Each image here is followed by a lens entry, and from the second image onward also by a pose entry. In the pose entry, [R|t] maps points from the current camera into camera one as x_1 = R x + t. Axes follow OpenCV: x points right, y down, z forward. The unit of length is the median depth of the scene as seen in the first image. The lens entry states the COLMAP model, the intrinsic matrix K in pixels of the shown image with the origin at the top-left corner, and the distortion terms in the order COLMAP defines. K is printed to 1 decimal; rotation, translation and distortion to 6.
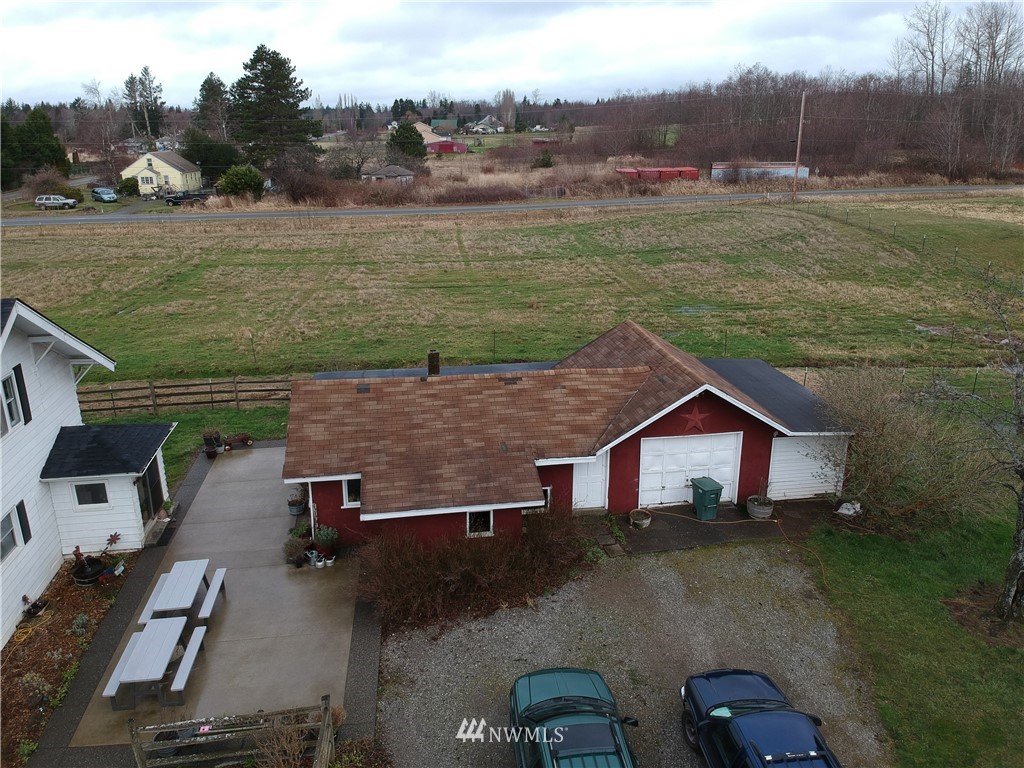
lens RADIAL K [[747.9, 0, 508.6], [0, 747.9, 370.4], [0, 0, 1]] dist [0.065212, -0.130060]
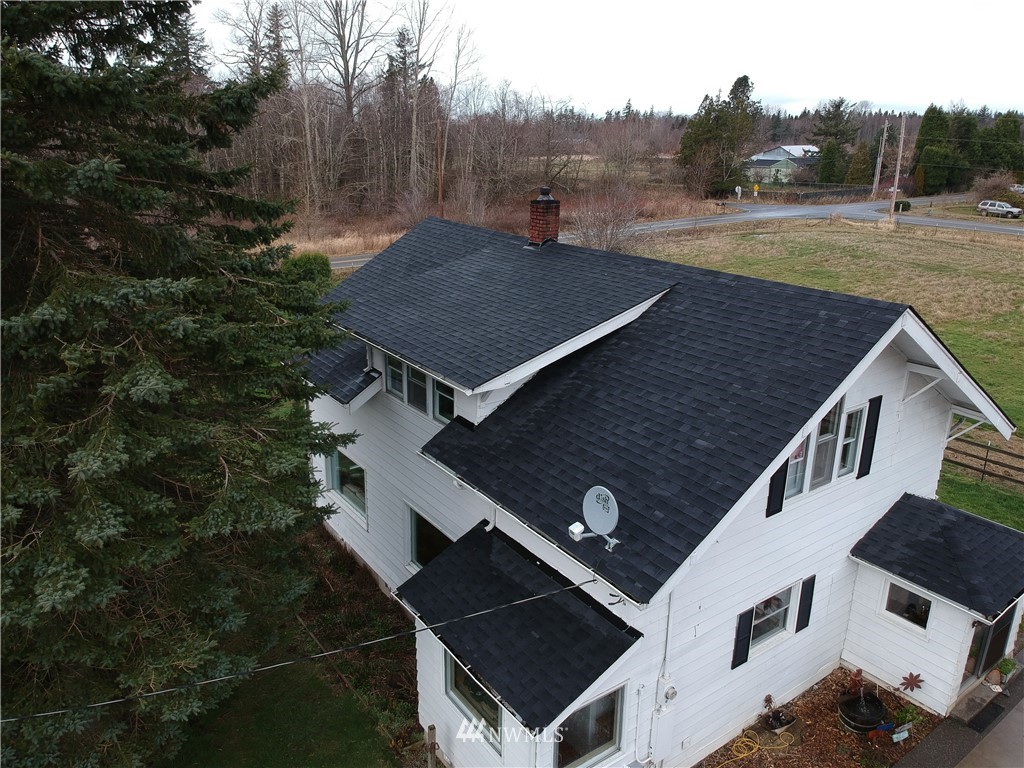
lens RADIAL K [[747.9, 0, 508.6], [0, 747.9, 370.4], [0, 0, 1]] dist [0.065212, -0.130060]
pose [[0.449771, 0.272723, -0.850487, -0.039558], [-0.283322, 0.946625, 0.153719, -0.007720], [0.847015, 0.171823, 0.503033, 0.063842]]
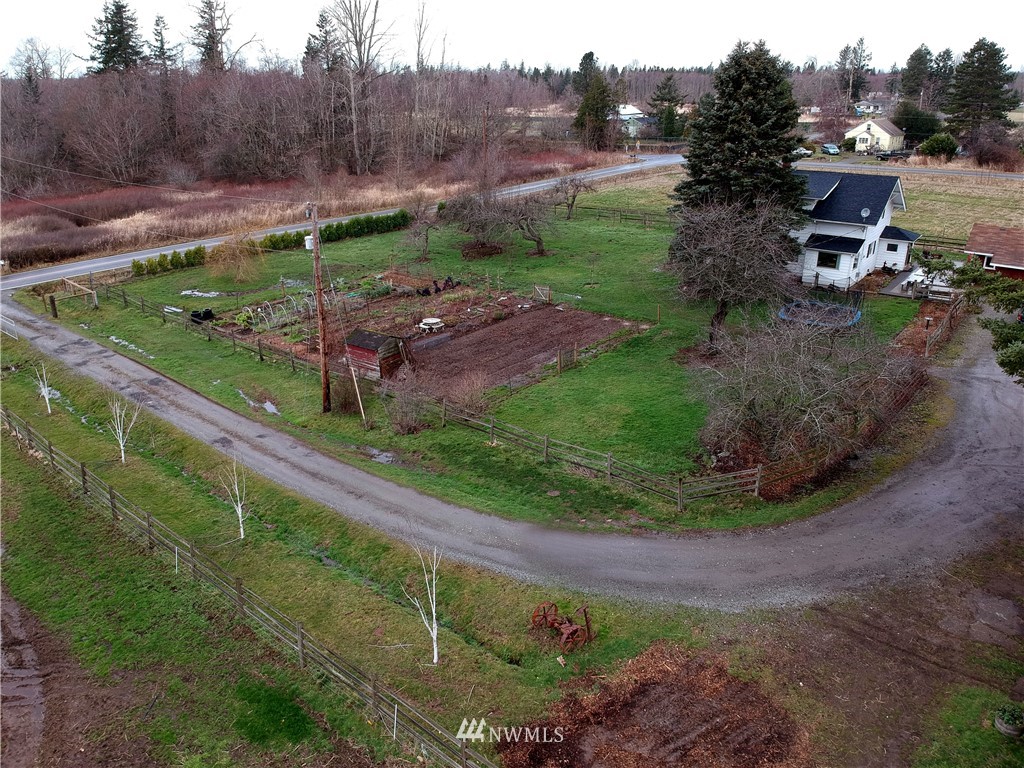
lens RADIAL K [[747.9, 0, 508.6], [0, 747.9, 370.4], [0, 0, 1]] dist [0.065212, -0.130060]
pose [[0.691418, 0.257534, -0.674994, 0.107975], [-0.223923, 0.964688, 0.138691, 0.112044], [0.686876, 0.055253, 0.724671, -0.438010]]
